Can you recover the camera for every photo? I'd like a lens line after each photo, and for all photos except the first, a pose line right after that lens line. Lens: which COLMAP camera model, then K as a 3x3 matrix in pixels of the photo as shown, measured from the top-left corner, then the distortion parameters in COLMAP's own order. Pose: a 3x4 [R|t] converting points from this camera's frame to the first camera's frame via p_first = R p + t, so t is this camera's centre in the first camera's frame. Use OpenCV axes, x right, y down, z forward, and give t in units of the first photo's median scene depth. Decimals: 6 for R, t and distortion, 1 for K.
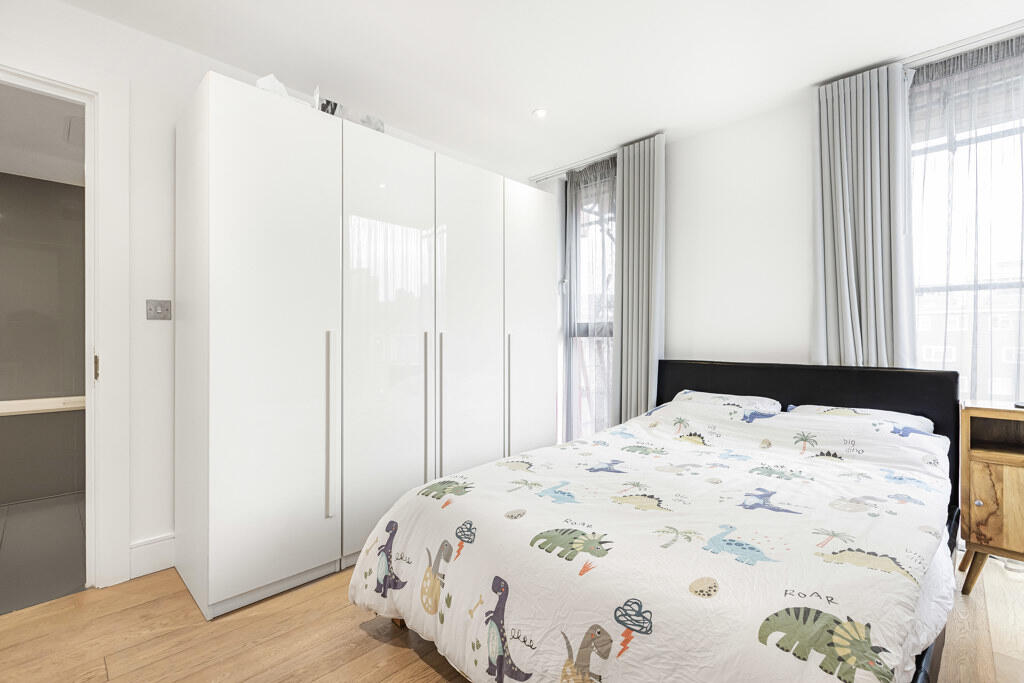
lens RADIAL K [[461.3, 0, 514.5], [0, 461.3, 325.8], [0, 0, 1]] dist [-0.003407, -0.000078]
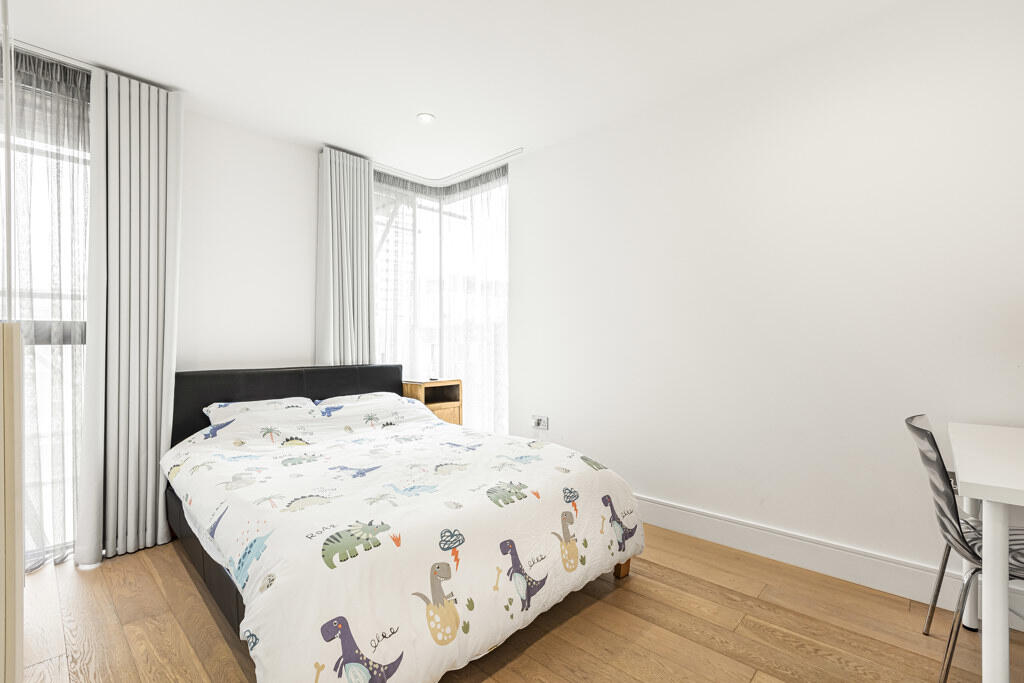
lens RADIAL K [[461.3, 0, 512.0], [0, 461.3, 346.0], [0, 0, 1]] dist [-0.003407, -0.000078]
pose [[-0.028858, -0.002517, 0.999580, -0.911834], [-0.022650, 0.999742, 0.001864, 0.021501], [-0.999327, -0.022587, -0.028908, 0.751920]]
